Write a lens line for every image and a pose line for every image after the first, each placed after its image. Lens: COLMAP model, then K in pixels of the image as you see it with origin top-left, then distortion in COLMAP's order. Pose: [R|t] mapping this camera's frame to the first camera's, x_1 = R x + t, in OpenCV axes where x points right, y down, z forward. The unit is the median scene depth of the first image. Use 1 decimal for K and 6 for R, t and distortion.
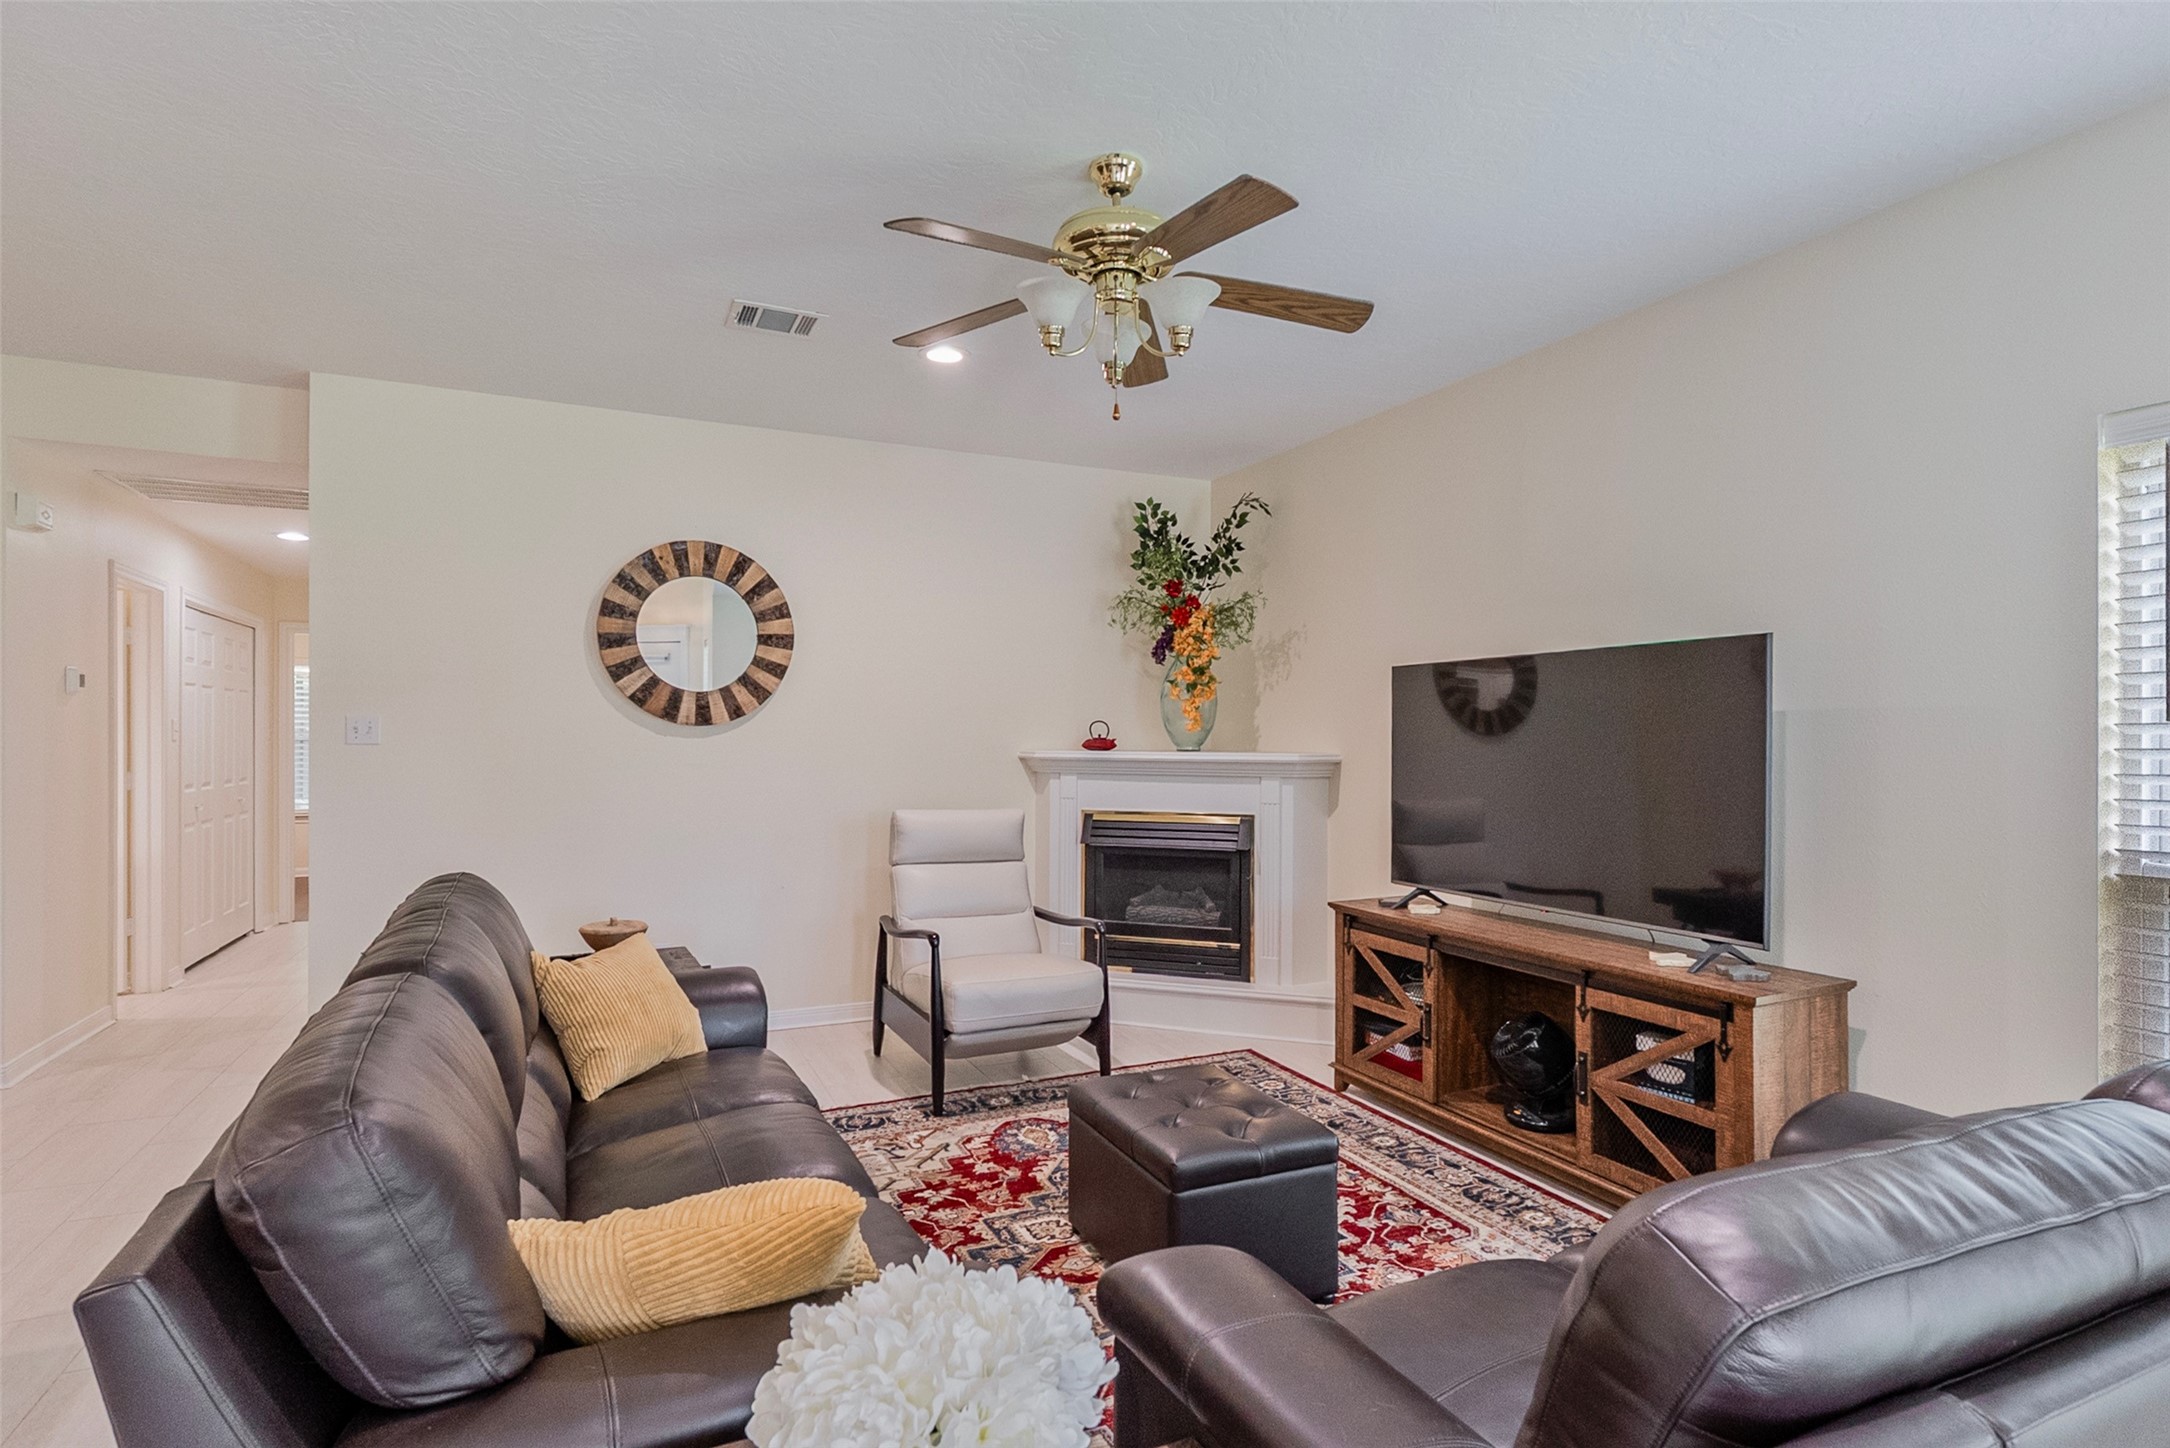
lens RADIAL K [[1076.6, 0, 1094.3], [0, 1076.6, 736.8], [0, 0, 1]] dist [0.003270, 0.000773]
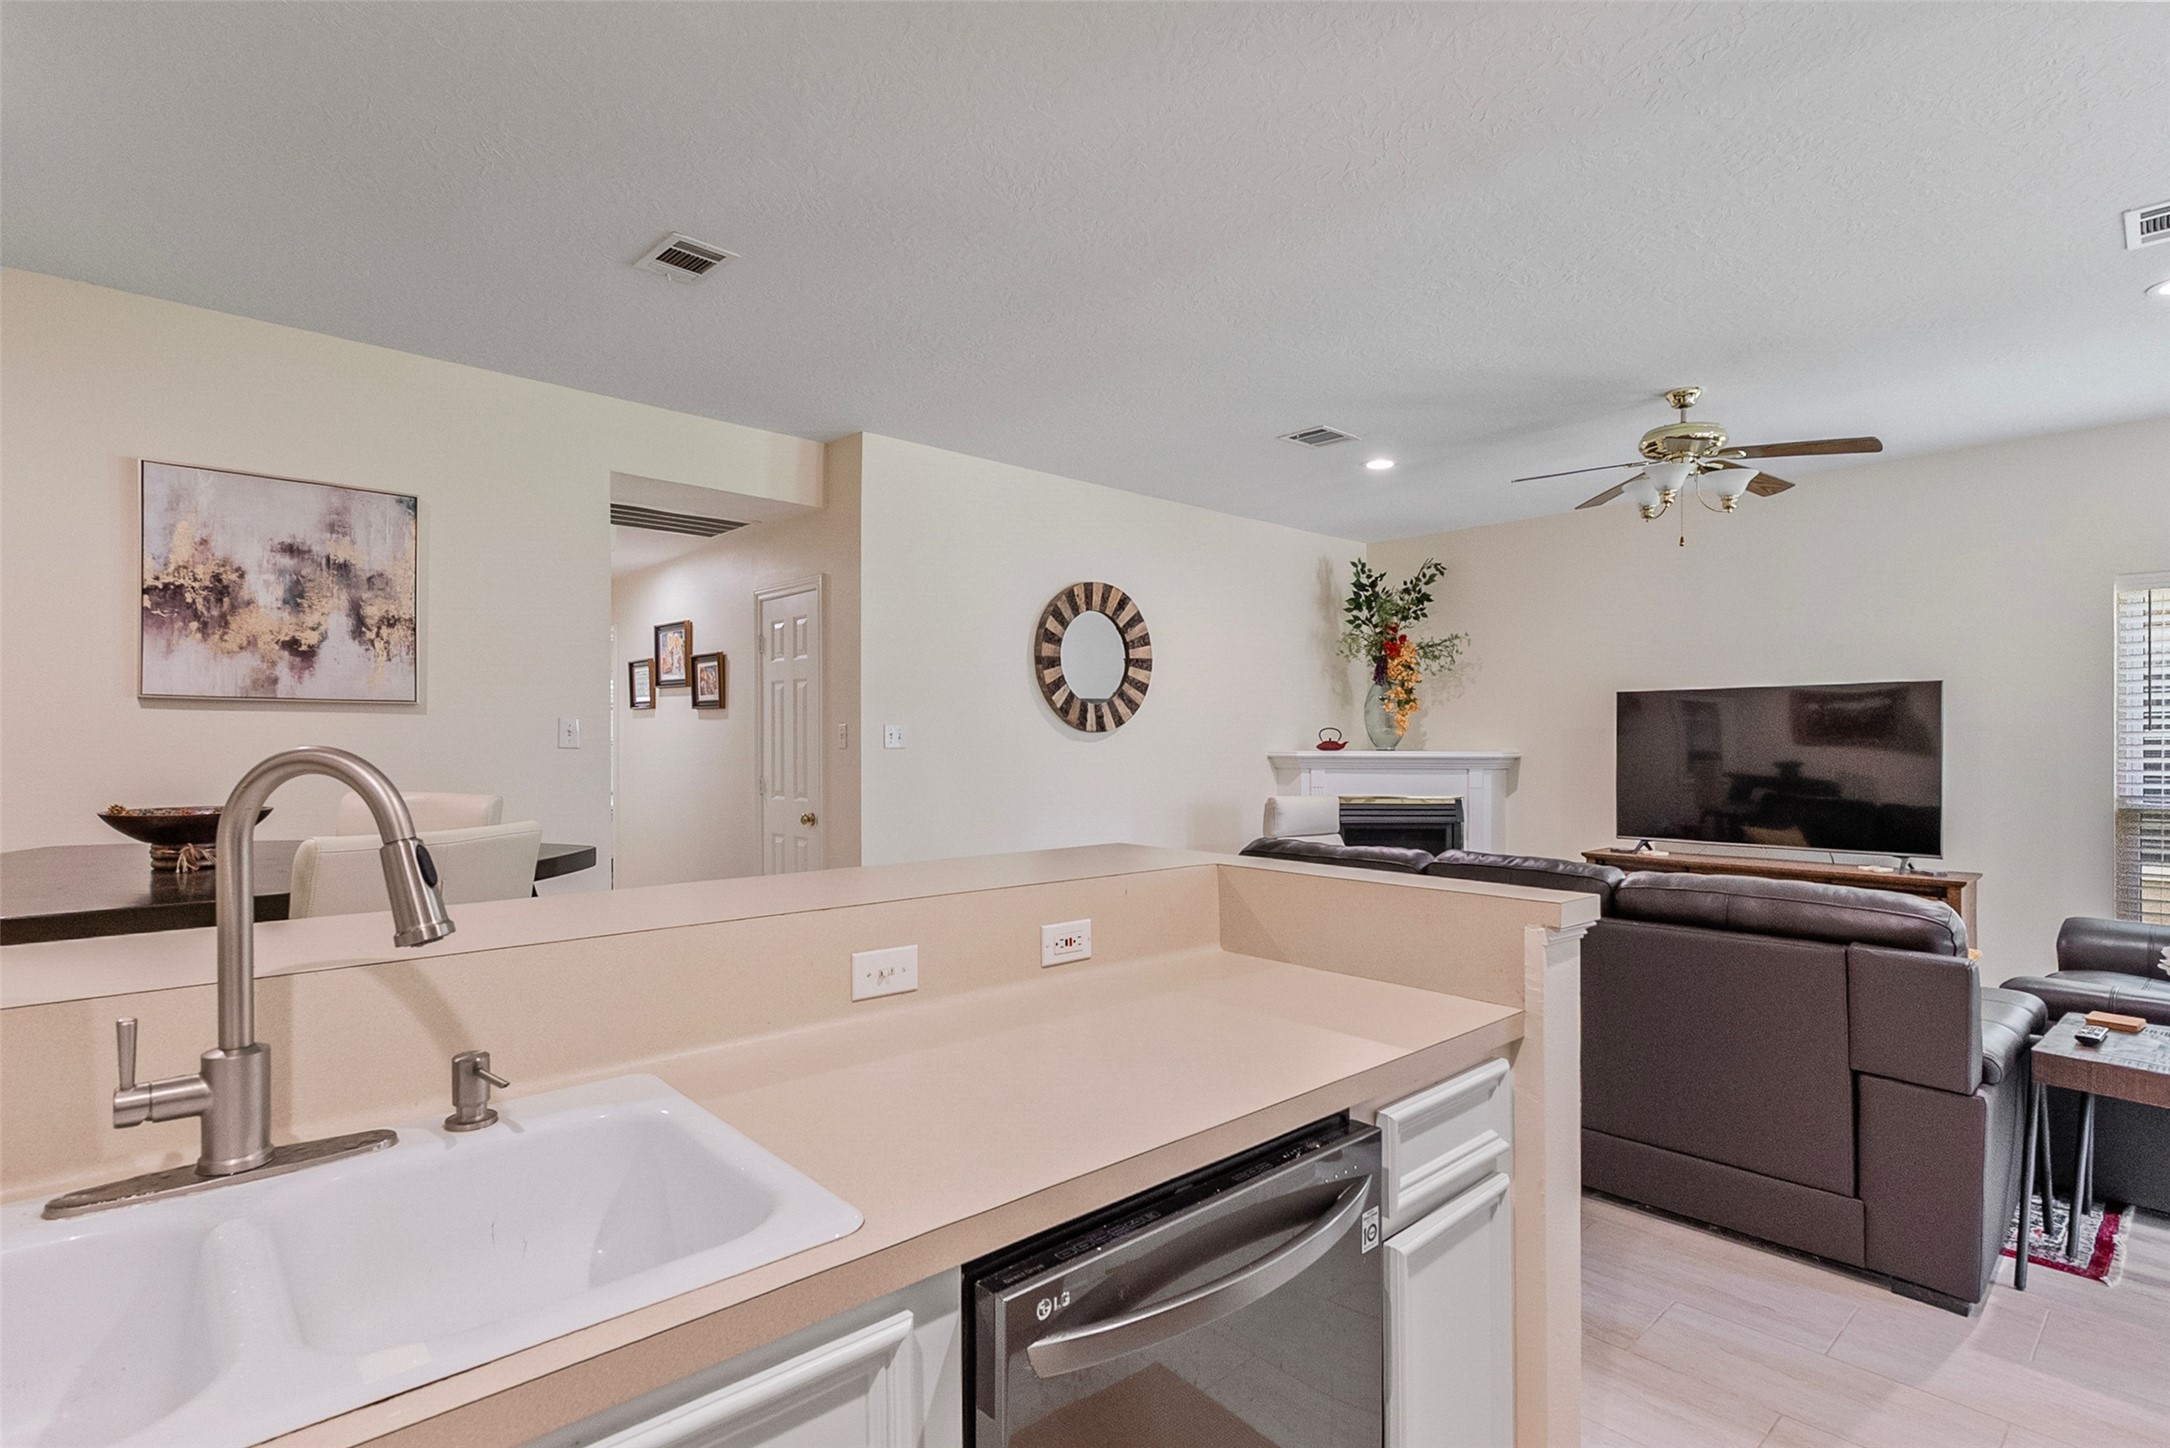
lens RADIAL K [[1048.5, 0, 1090.1], [0, 1048.5, 737.9], [0, 0, 1]] dist [-0.001343, 0.000009]
pose [[0.956369, -0.002552, 0.292149, -0.667709], [0.002887, 0.999996, -0.000714, -0.002673], [-0.292146, 0.001526, 0.956372, -0.134009]]
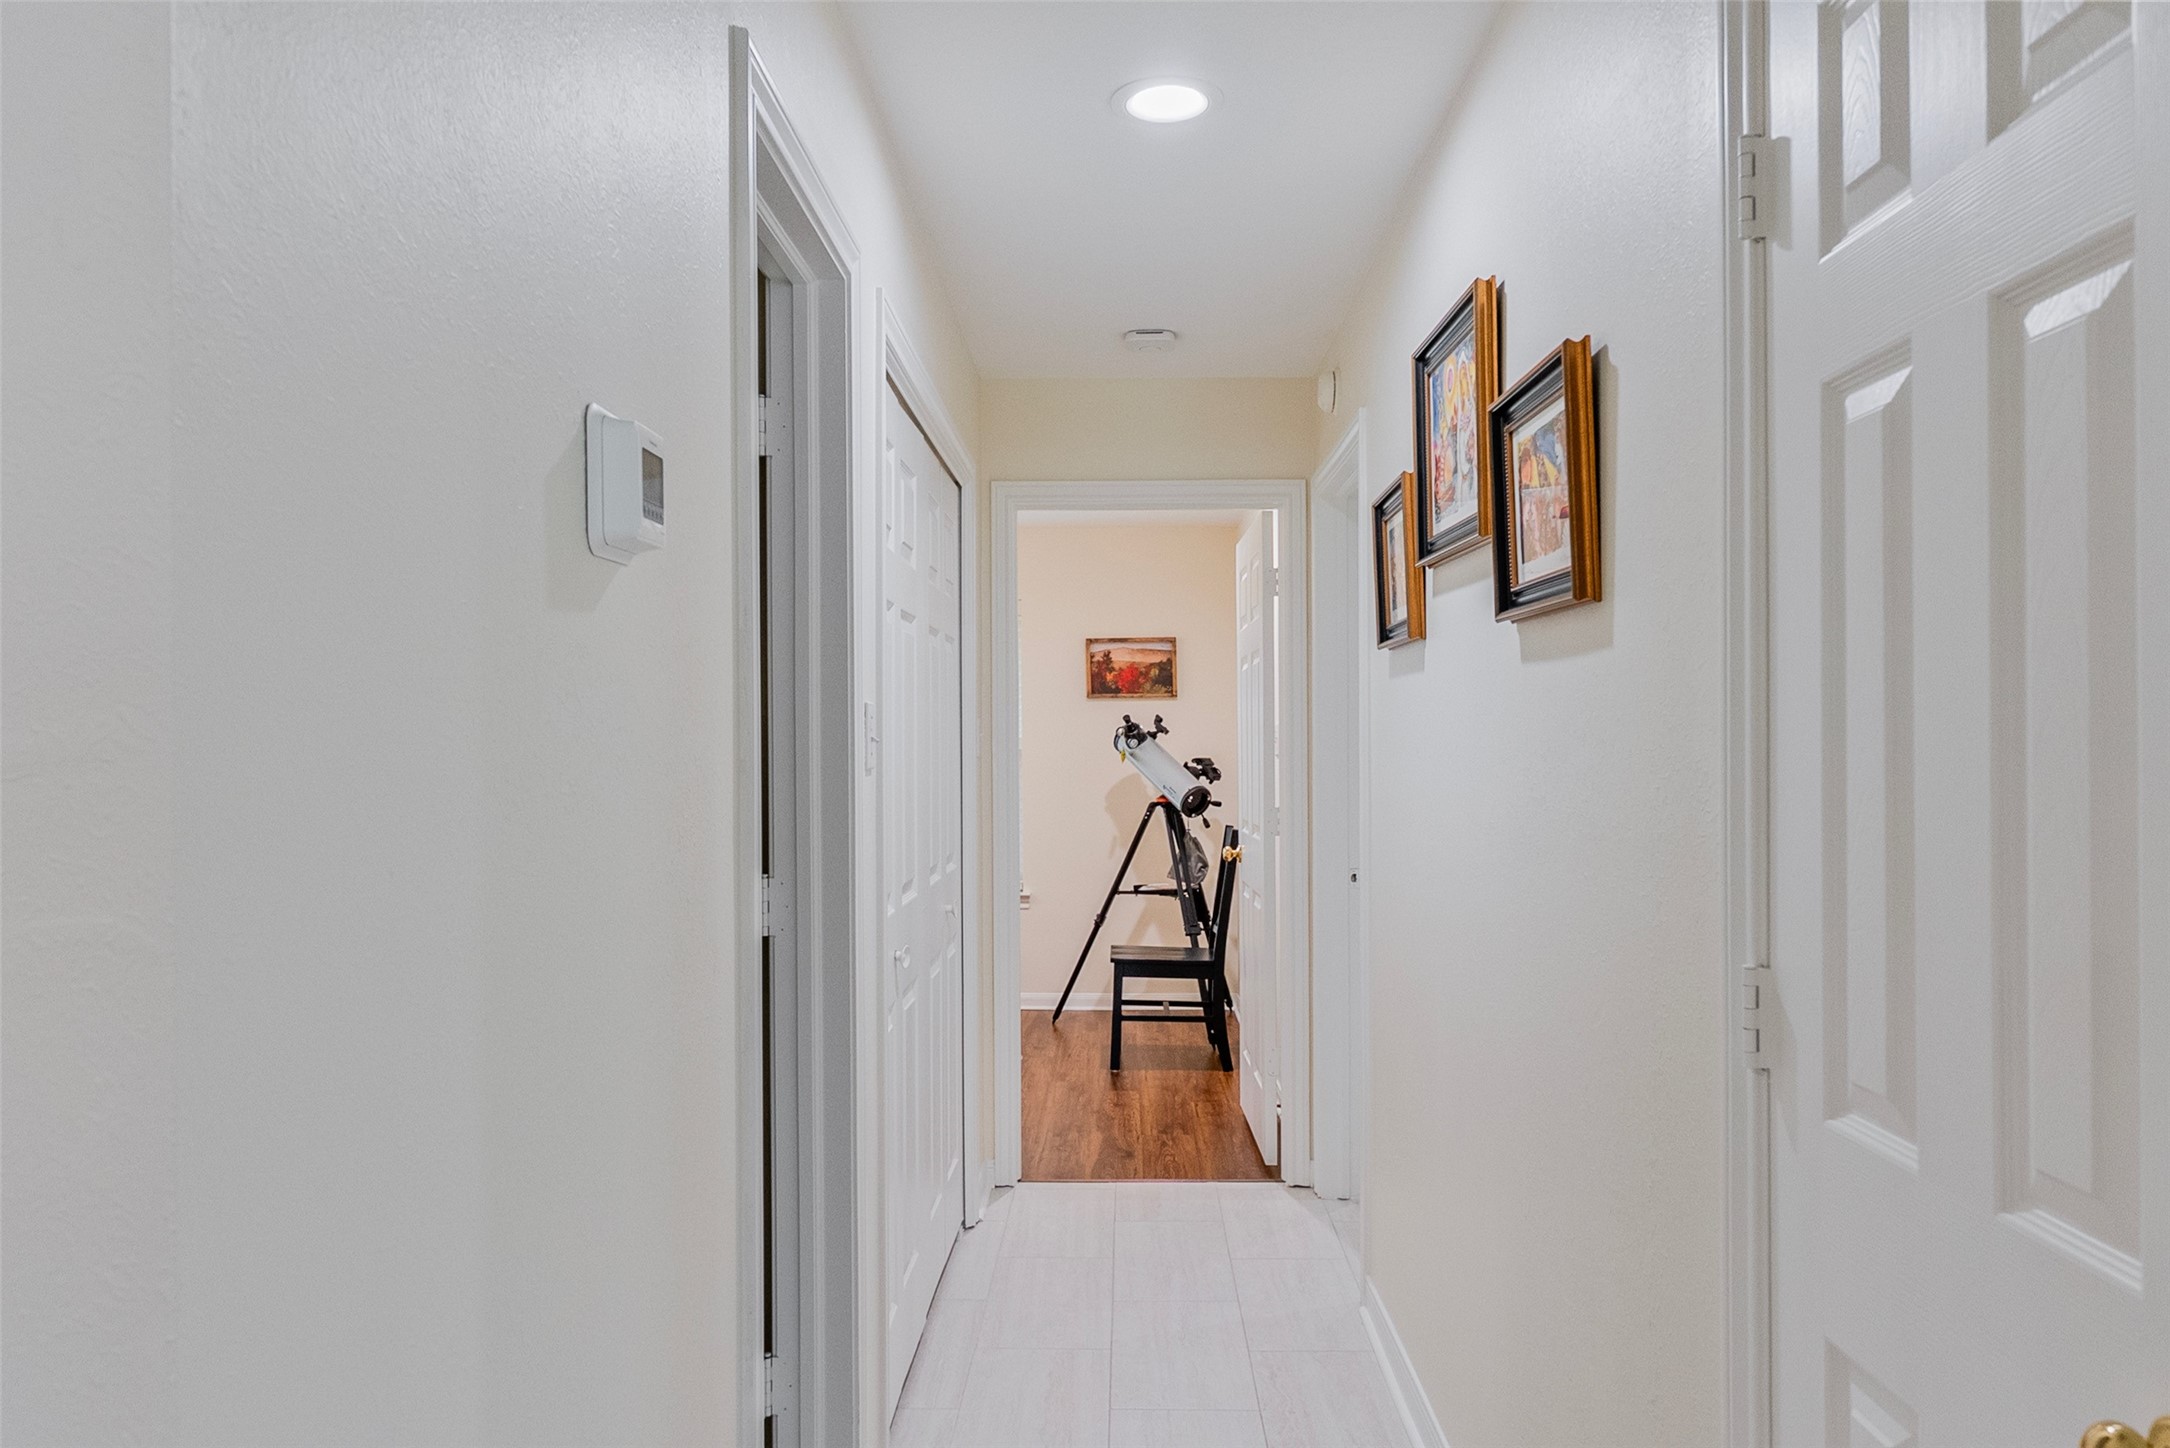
lens RADIAL K [[1525.4, 0, 1085.0], [0, 1525.4, 724.0], [0, 0, 1]] dist [0.001502, 0.000485]
pose [[0.891847, -0.011330, -0.452196, -0.660738], [0.006859, 0.999910, -0.011524, -0.004532], [0.452285, 0.007176, 0.891844, 0.702365]]
